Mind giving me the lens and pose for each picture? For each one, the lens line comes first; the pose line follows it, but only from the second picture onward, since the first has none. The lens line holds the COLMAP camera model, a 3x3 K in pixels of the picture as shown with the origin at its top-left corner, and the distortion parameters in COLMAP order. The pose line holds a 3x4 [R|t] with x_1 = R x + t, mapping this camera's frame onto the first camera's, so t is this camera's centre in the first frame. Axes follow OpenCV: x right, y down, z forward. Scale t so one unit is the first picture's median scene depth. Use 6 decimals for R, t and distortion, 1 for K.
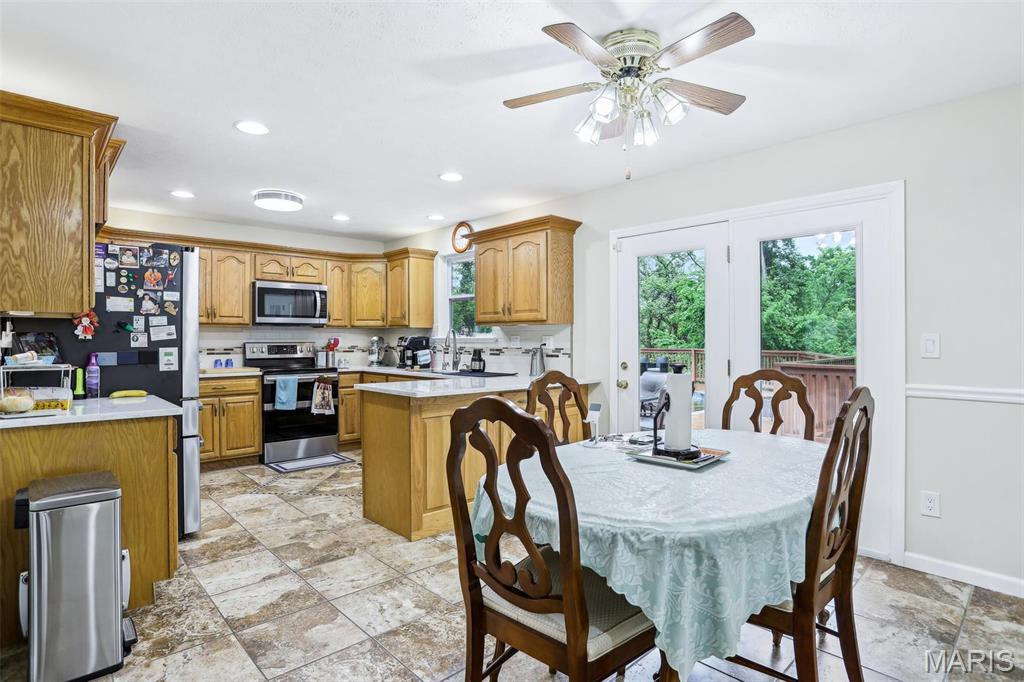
lens RADIAL K [[531.2, 0, 484.6], [0, 531.2, 338.9], [0, 0, 1]] dist [-0.039450, 0.015280]
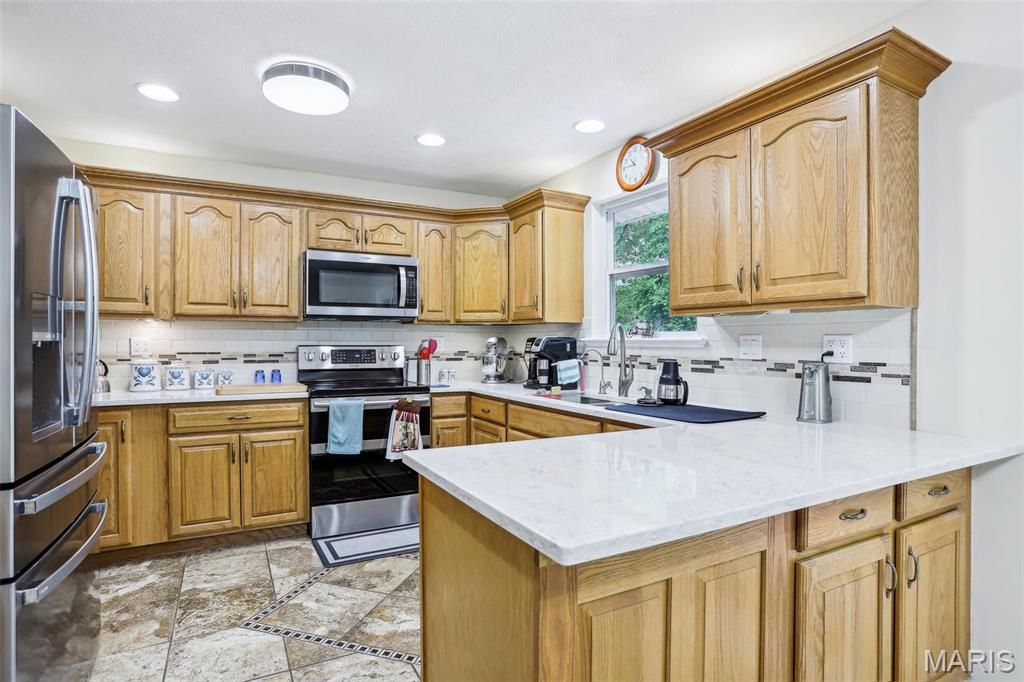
lens RADIAL K [[531.2, 0, 506.5], [0, 531.2, 341.0], [0, 0, 1]] dist [-0.039450, 0.015280]
pose [[0.976474, 0.003906, -0.215602, -0.054912], [-0.004270, 0.999990, -0.001220, 0.001006], [0.215595, 0.002112, 0.976481, 0.417607]]
